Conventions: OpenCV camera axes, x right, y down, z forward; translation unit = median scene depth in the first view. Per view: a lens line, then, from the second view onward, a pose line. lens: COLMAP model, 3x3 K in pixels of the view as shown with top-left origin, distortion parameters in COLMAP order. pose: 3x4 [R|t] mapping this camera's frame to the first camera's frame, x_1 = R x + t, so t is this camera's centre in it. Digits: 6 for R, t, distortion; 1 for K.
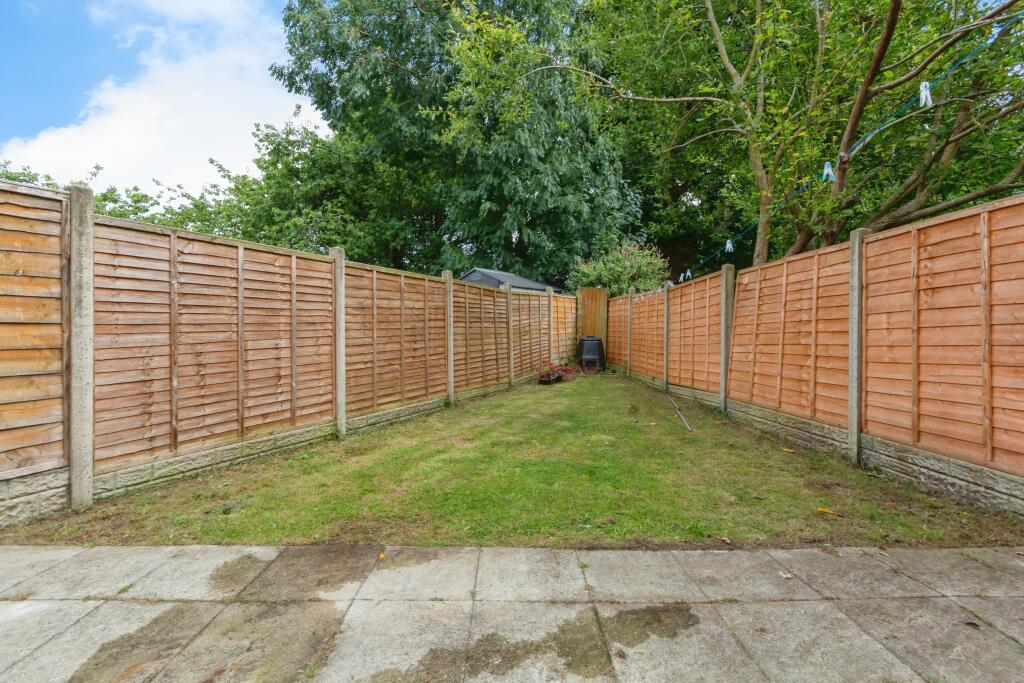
lens RADIAL K [[447.6, 0, 508.2], [0, 447.6, 345.7], [0, 0, 1]] dist [0.000166, 0.000484]
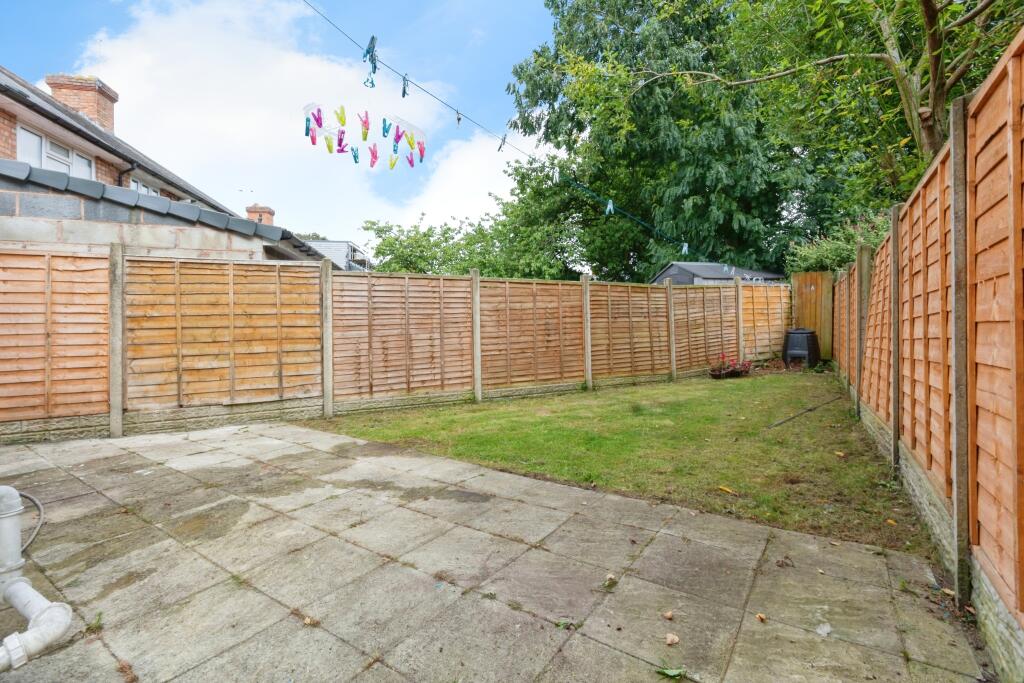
lens RADIAL K [[447.6, 0, 508.2], [0, 447.6, 345.7], [0, 0, 1]] dist [0.000166, 0.000484]
pose [[0.821116, 0.012836, -0.570618, 0.558220], [-0.004480, 0.999861, 0.016045, 0.002121], [0.570744, -0.010619, 0.821059, -0.122731]]
